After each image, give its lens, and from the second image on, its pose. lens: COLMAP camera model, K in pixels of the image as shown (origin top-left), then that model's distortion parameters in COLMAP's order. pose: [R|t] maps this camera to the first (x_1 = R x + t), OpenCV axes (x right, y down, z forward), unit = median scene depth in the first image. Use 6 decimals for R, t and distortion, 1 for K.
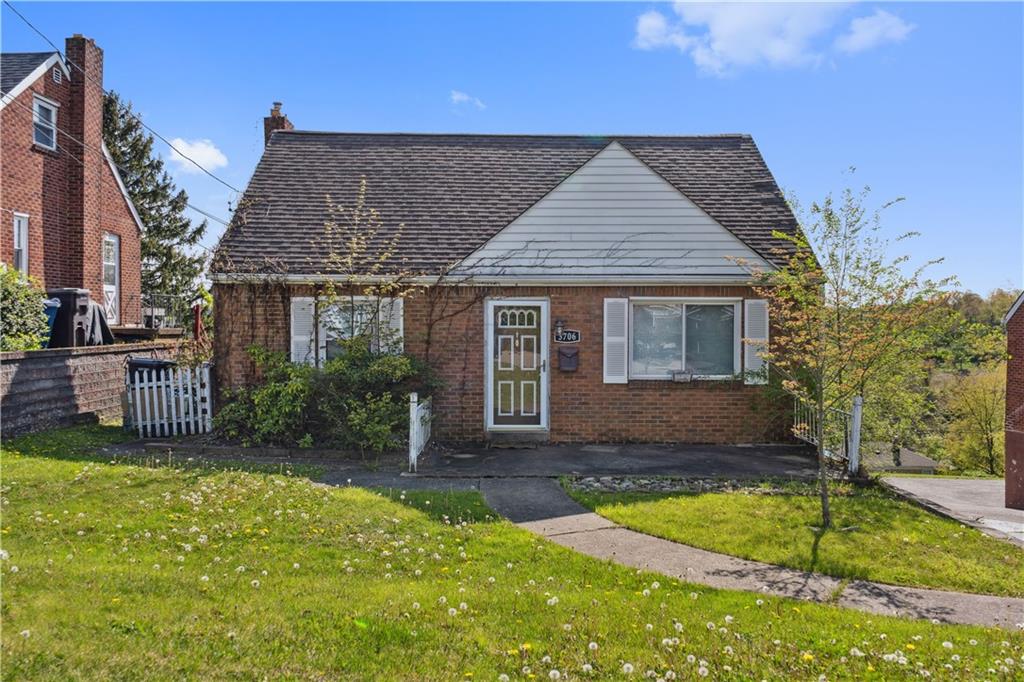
lens RADIAL K [[817.6, 0, 512.3], [0, 817.6, 337.1], [0, 0, 1]] dist [0.012624, -0.008363]
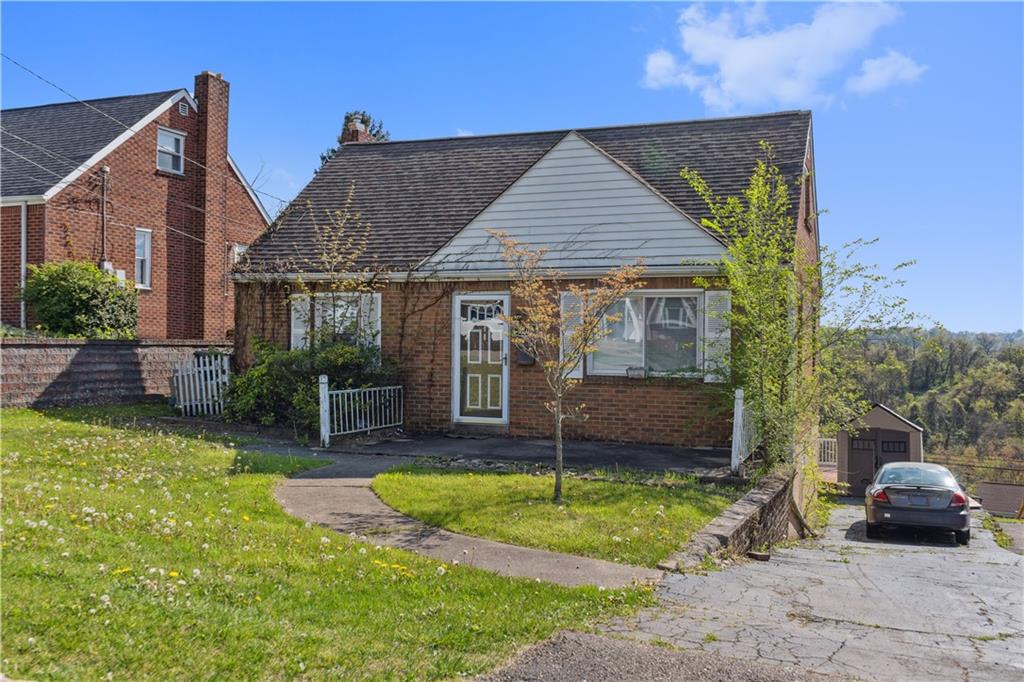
lens RADIAL K [[922.6, 0, 511.6], [0, 922.6, 344.4], [0, 0, 1]] dist [0.020300, 0.010107]
pose [[0.932235, 0.008982, -0.361741, 0.458477], [-0.015764, 0.999751, -0.015799, 0.034473], [0.361509, 0.020431, 0.932145, -0.057871]]
